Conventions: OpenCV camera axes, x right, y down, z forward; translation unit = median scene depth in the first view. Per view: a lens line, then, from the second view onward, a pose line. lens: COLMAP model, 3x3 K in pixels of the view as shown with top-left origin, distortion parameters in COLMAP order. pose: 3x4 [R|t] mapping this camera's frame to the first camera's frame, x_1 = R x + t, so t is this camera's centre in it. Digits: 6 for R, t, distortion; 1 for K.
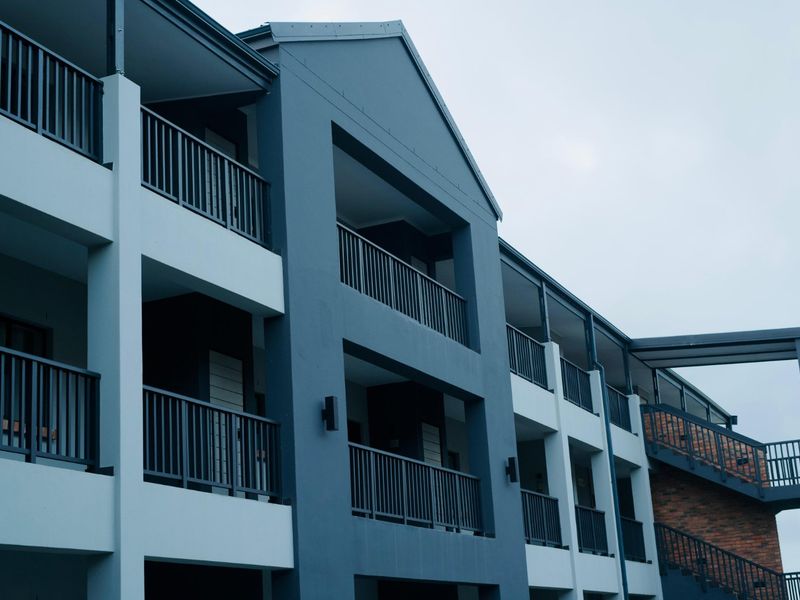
lens RADIAL K [[1278.7, 0, 400.0], [0, 1278.7, 300.0], [0, 0, 1]] dist [-0.024251, 0.104046]
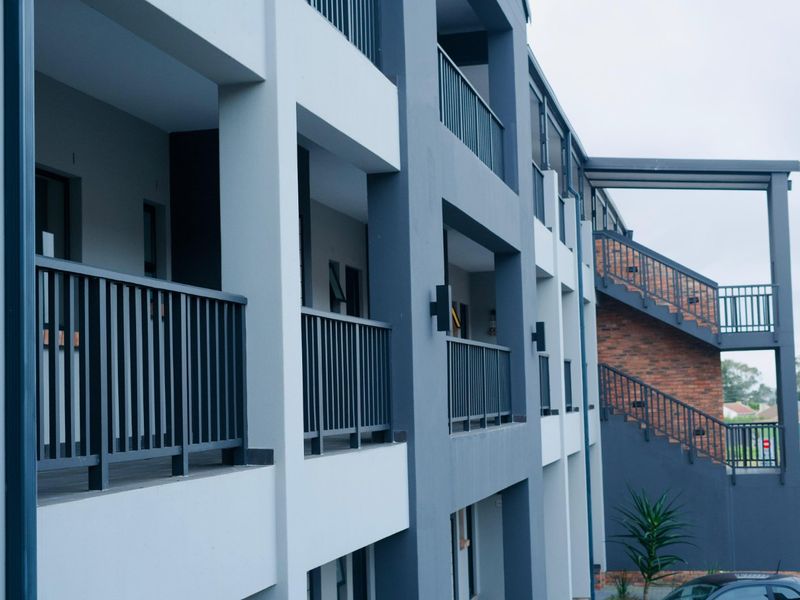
lens RADIAL K [[1278.7, 0, 400.0], [0, 1278.7, 300.0], [0, 0, 1]] dist [-0.024251, 0.104046]
pose [[0.979927, 0.046896, 0.193761, -0.115769], [-0.083478, 0.979148, 0.185203, -0.025713], [-0.181035, -0.197660, 0.963409, 0.158247]]
